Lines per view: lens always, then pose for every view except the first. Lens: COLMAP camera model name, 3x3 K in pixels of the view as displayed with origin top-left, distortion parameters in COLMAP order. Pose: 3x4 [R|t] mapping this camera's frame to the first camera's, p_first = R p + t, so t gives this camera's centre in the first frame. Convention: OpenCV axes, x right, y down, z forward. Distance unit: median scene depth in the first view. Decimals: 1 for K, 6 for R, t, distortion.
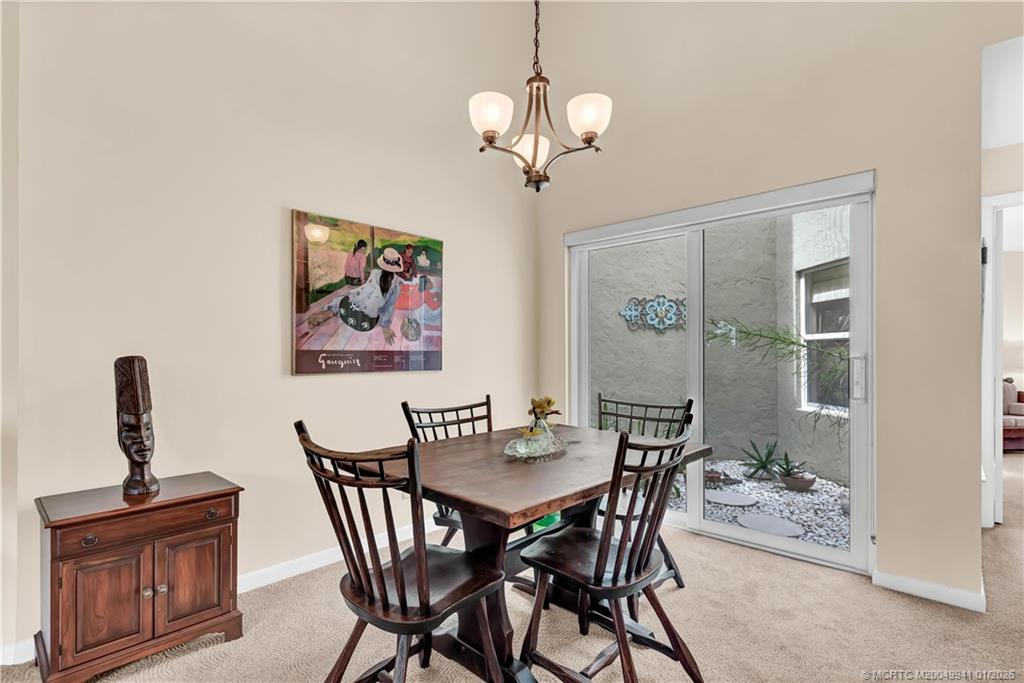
lens RADIAL K [[467.7, 0, 513.5], [0, 467.7, 345.1], [0, 0, 1]] dist [-0.000200, -0.000010]
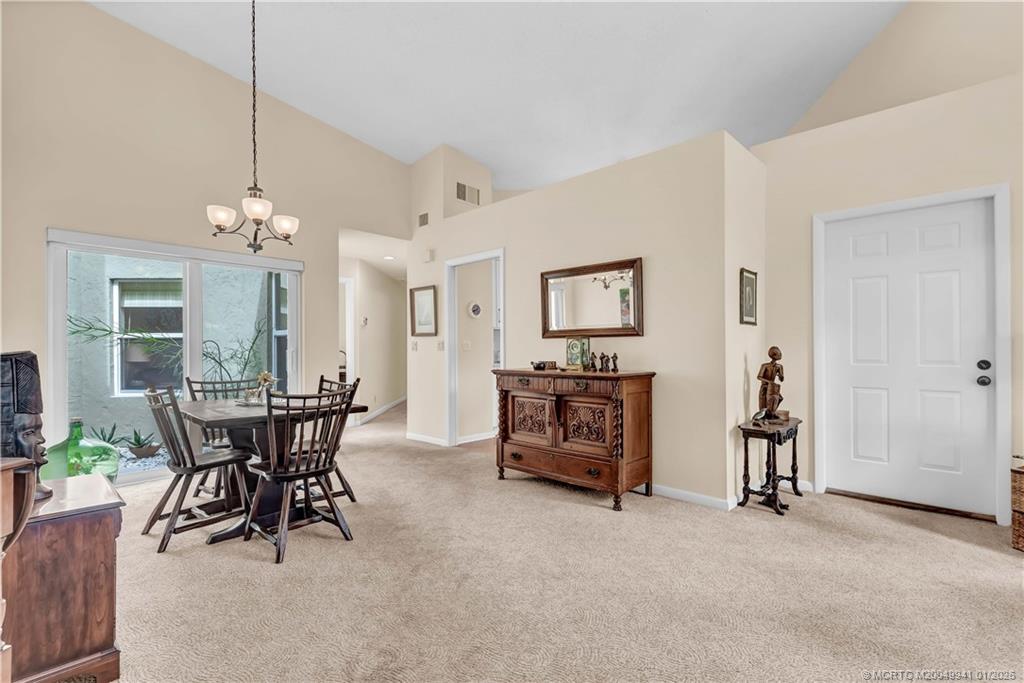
lens RADIAL K [[467.7, 0, 513.5], [0, 467.7, 345.1], [0, 0, 1]] dist [-0.000200, -0.000010]
pose [[0.010677, -0.000125, 0.999943, -0.662891], [0.002607, 0.999997, 0.000097, 0.010834], [-0.999940, 0.002606, 0.010678, -0.000507]]
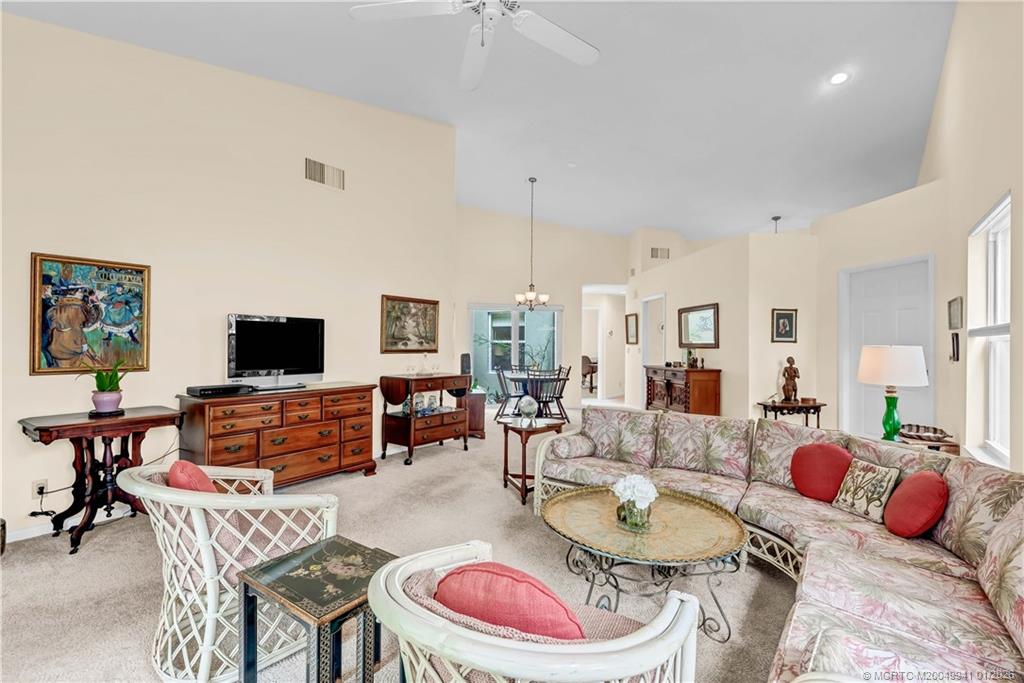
lens RADIAL K [[467.7, 0, 513.5], [0, 467.7, 345.1], [0, 0, 1]] dist [-0.000200, -0.000010]
pose [[0.623628, -0.002570, 0.781717, -1.283692], [-0.003670, 0.999974, 0.006215, -0.018714], [-0.781713, -0.006745, 0.623602, -0.574086]]
